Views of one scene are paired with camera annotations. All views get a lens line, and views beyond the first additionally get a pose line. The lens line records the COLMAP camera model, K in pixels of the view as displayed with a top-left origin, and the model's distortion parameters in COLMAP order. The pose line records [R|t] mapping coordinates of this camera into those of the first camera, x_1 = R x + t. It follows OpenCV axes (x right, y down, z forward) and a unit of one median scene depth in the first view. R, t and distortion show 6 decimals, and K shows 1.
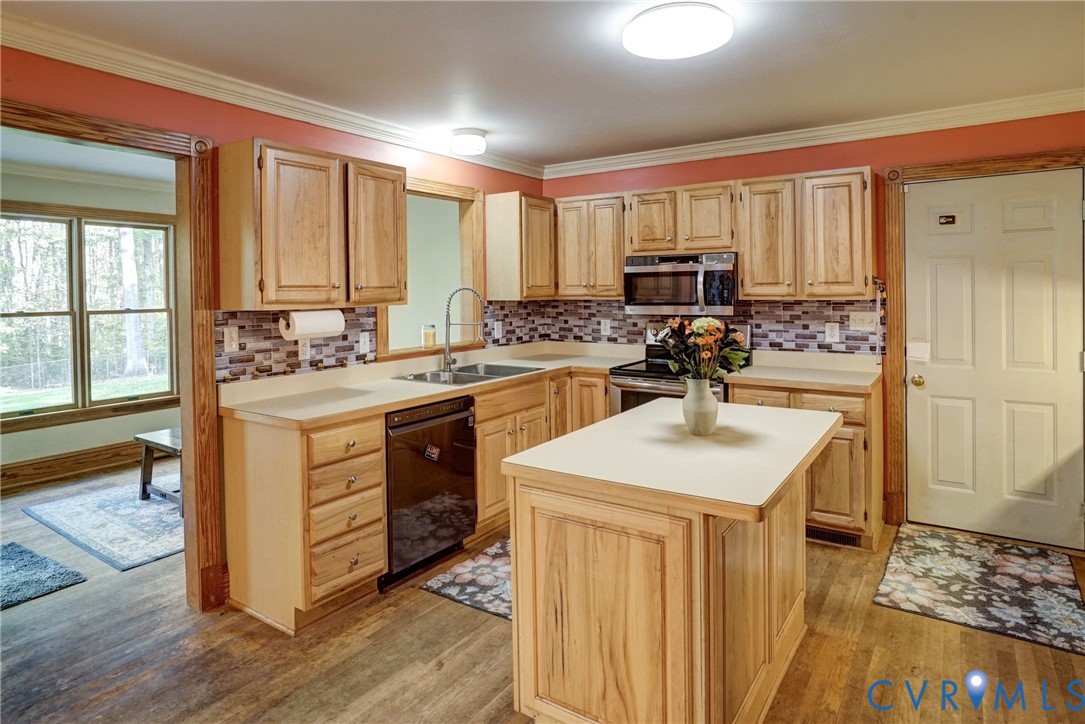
lens RADIAL K [[631.6, 0, 530.3], [0, 631.6, 298.3], [0, 0, 1]] dist [-0.034603, 0.027385]
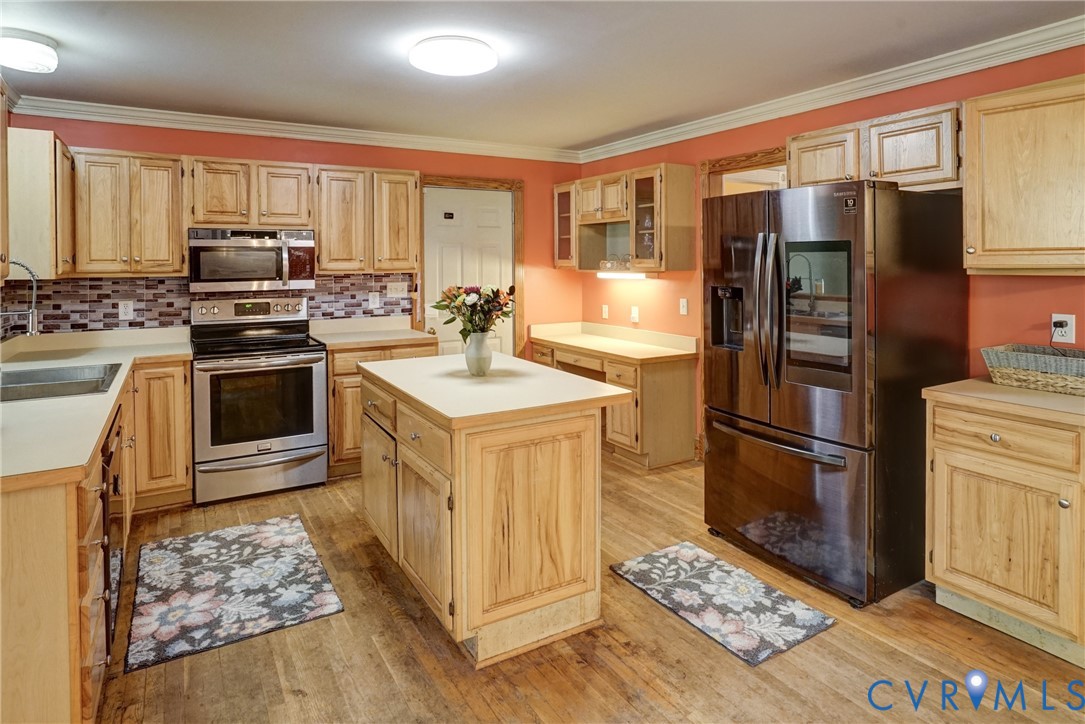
lens RADIAL K [[617.7, 0, 535.6], [0, 617.7, 269.9], [0, 0, 1]] dist [-0.007378, 0.000217]
pose [[0.429477, -0.005286, 0.903062, -0.476354], [0.013700, 0.999906, -0.000662, 0.000796], [-0.902974, 0.012656, 0.429509, 0.200250]]
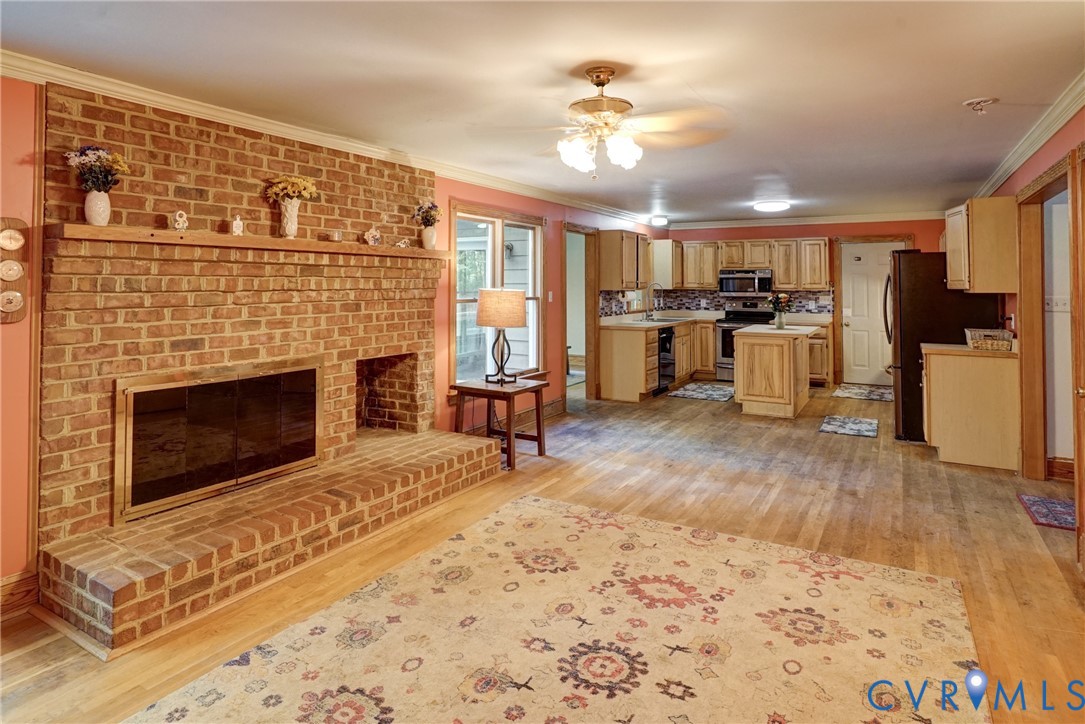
lens RADIAL K [[617.7, 0, 535.6], [0, 617.7, 269.9], [0, 0, 1]] dist [-0.007378, 0.000217]
pose [[0.997563, 0.015675, 0.067983, -0.713083], [-0.013165, 0.999221, -0.037215, 0.025104], [-0.068514, 0.036229, 0.996992, -1.242121]]
